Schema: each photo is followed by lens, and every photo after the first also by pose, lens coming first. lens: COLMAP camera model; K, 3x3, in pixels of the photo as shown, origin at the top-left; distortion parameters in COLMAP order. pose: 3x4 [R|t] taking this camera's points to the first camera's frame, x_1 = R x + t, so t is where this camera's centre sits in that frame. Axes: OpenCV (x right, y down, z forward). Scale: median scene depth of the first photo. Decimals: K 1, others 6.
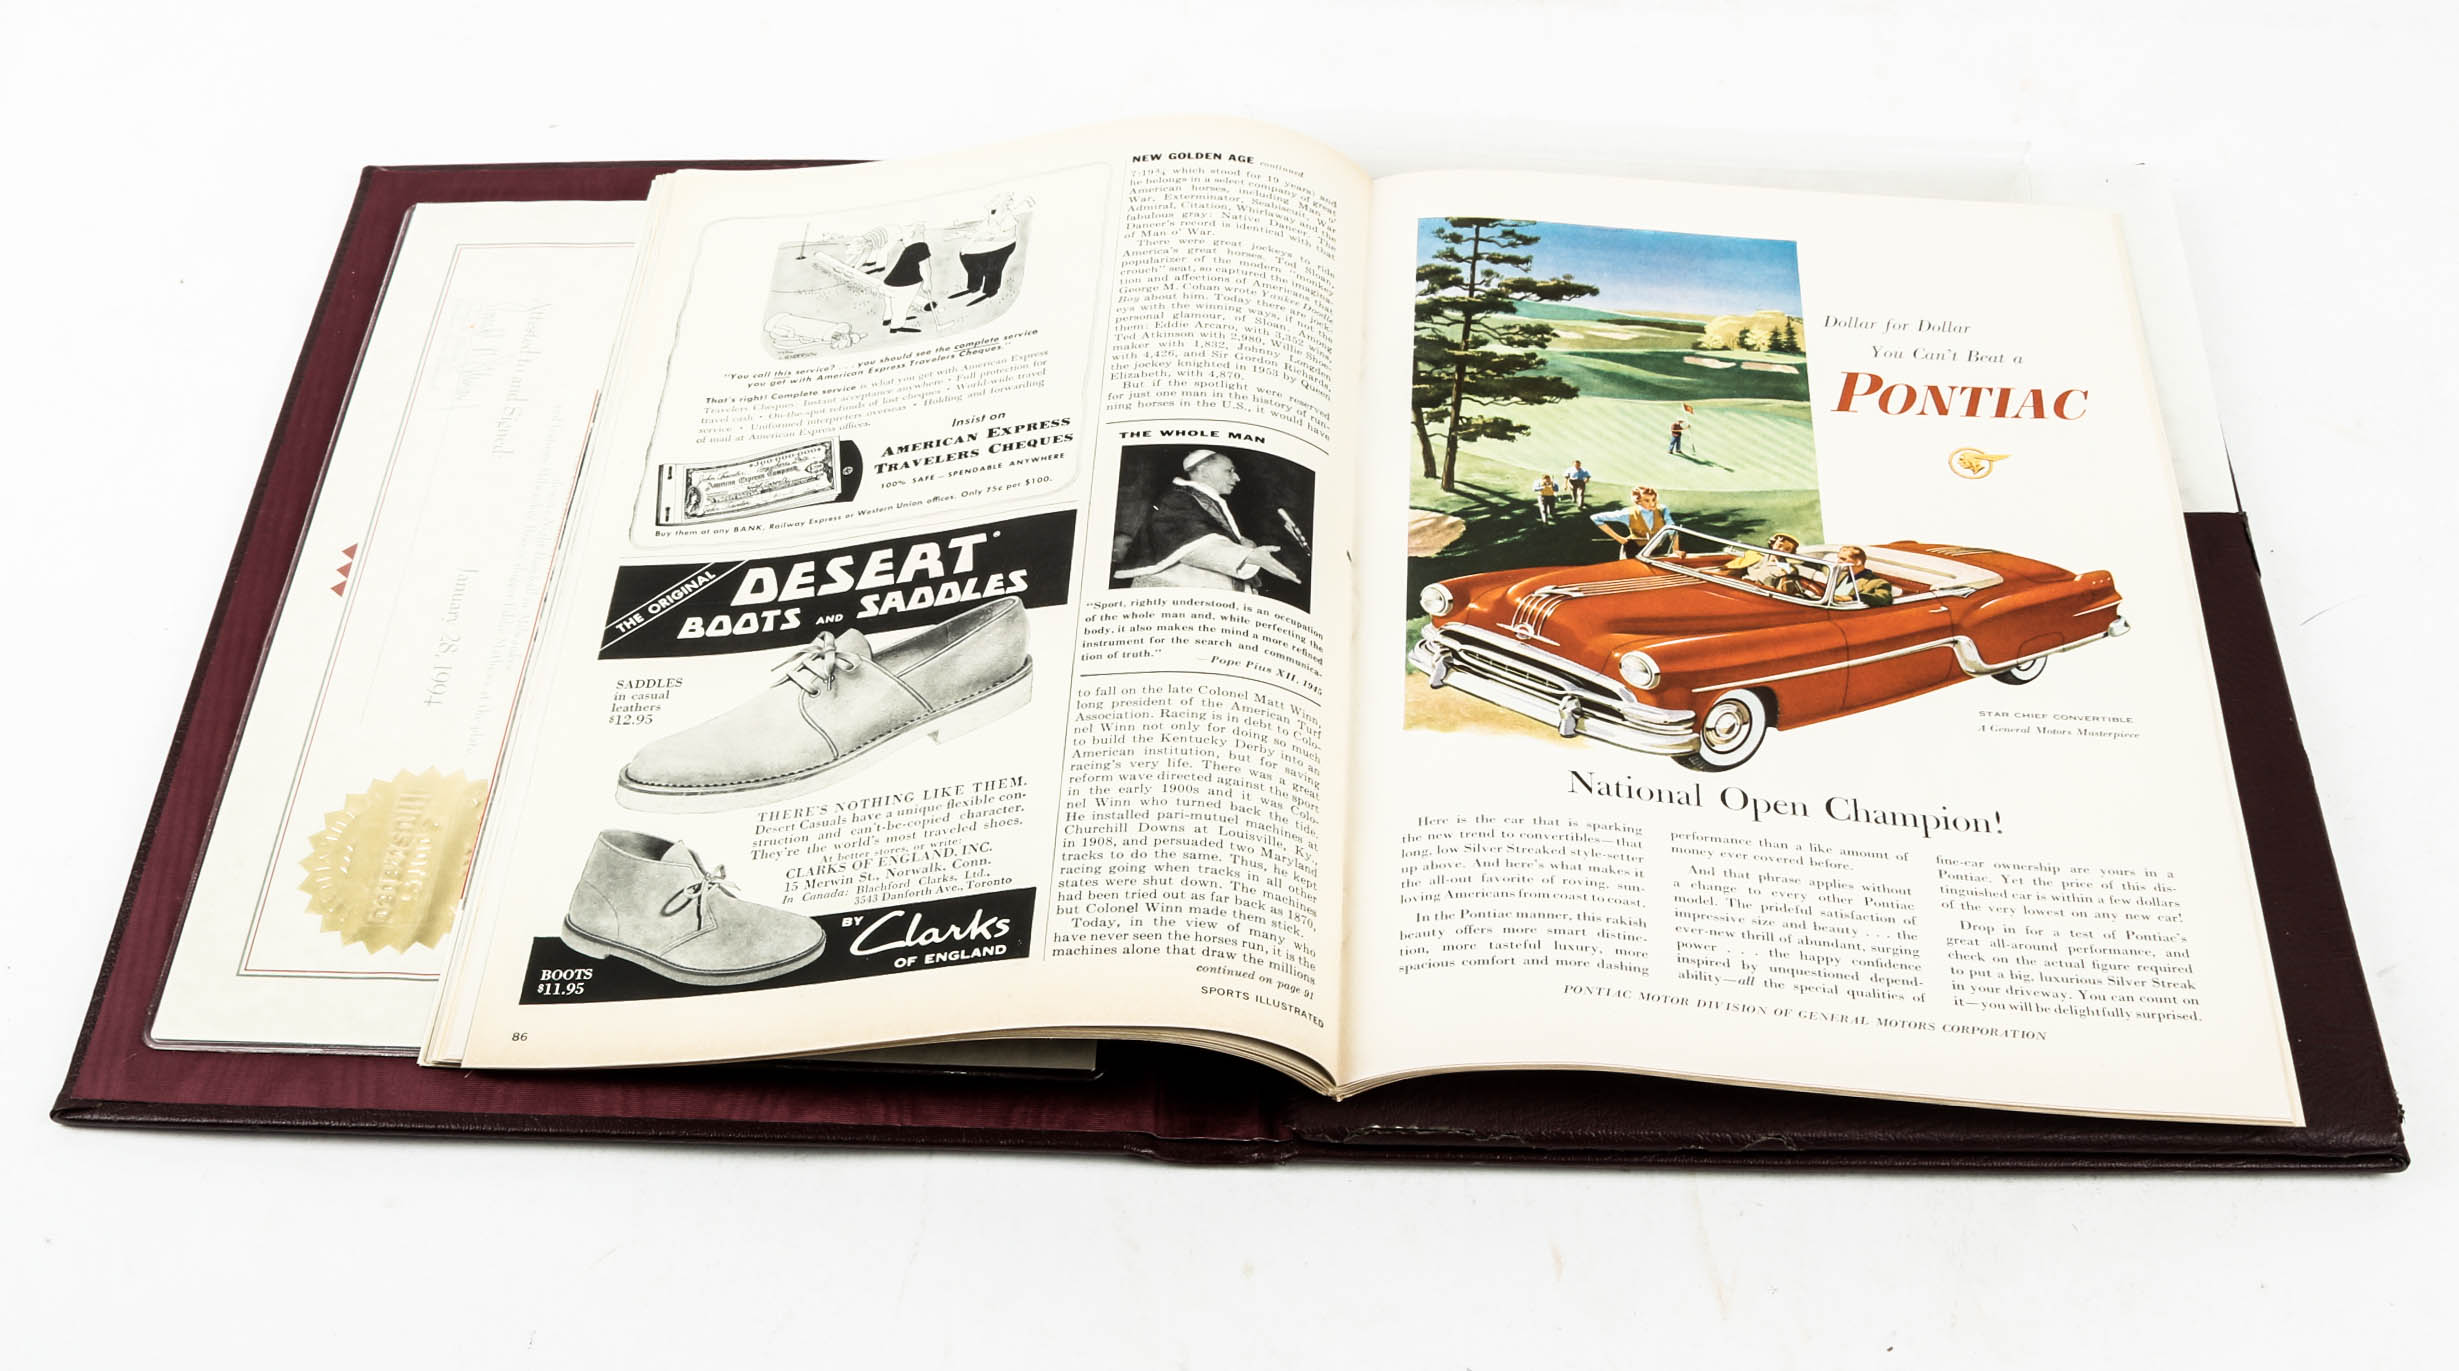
lens RADIAL K [[2308.2, 0, 1229.5], [0, 2308.2, 685.5], [0, 0, 1]] dist [-0.074084, 0.012475]
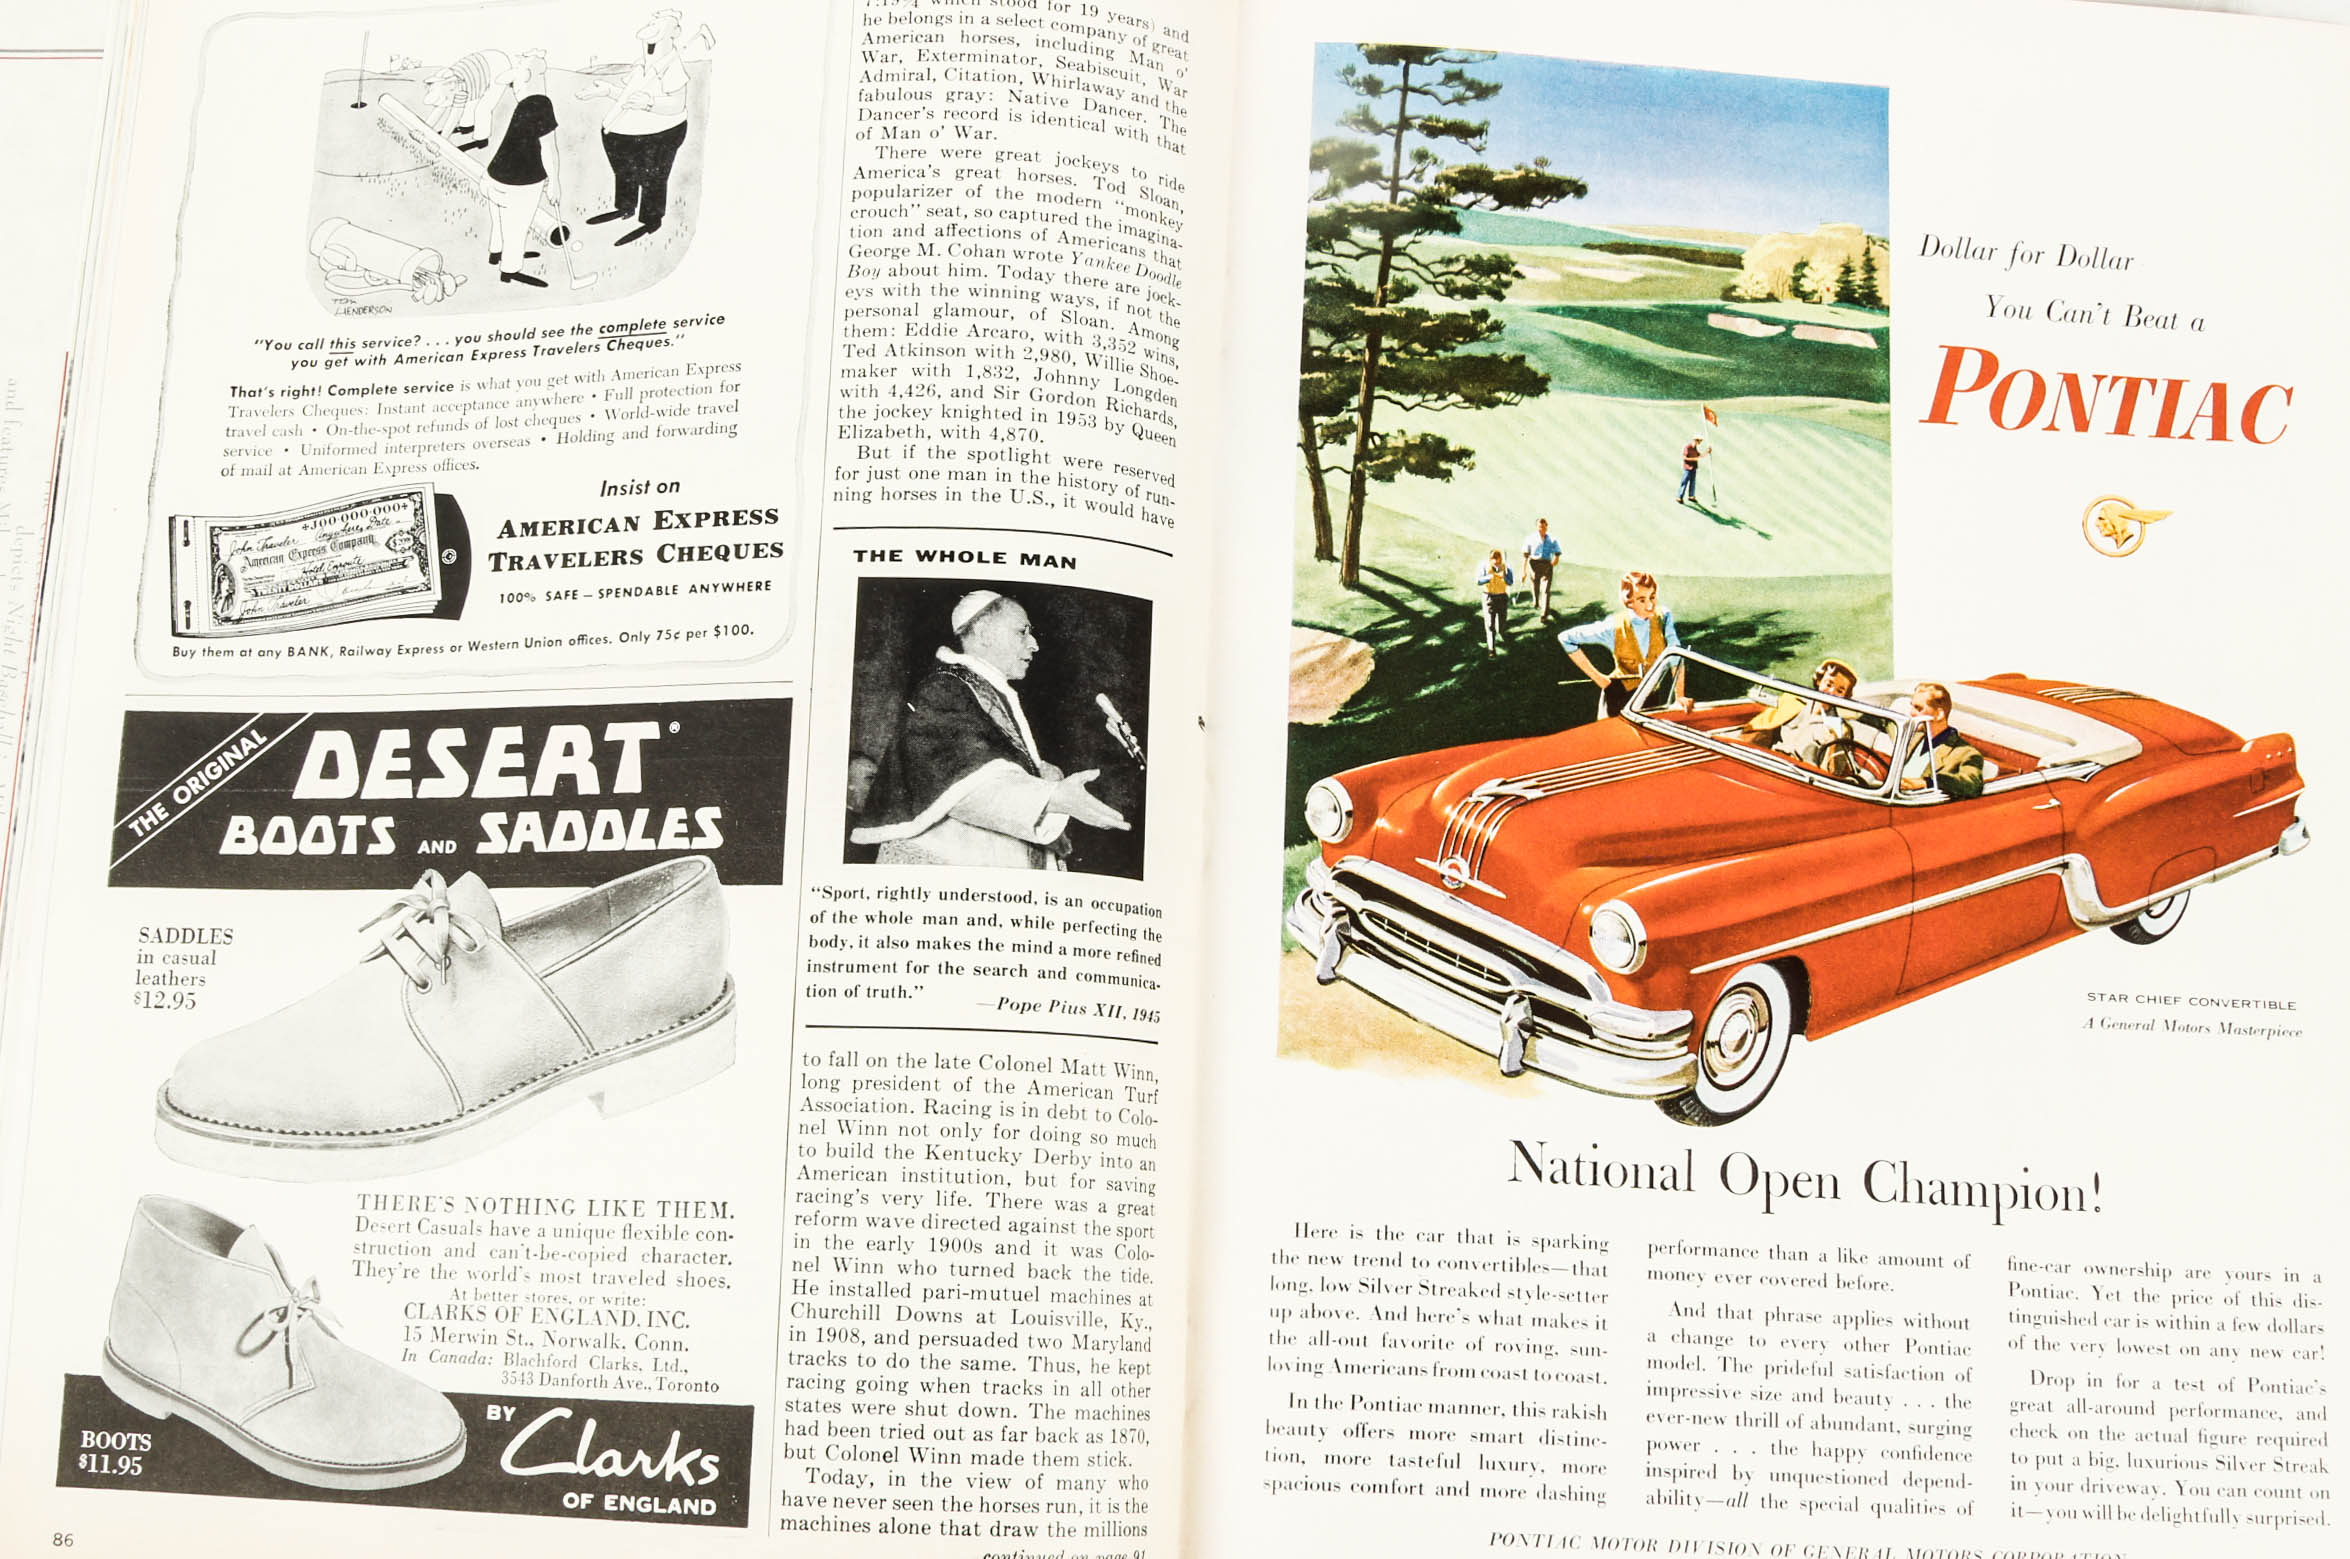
lens RADIAL K [[2566.9, 0, 1175.0], [0, 2566.9, 779.5], [0, 0, 1]] dist [-0.100521, 0.036567]
pose [[0.998999, -0.009926, 0.043626, 0.011270], [-0.008323, 0.916834, 0.399181, -0.350157], [-0.043960, -0.399145, 0.915834, 0.312088]]
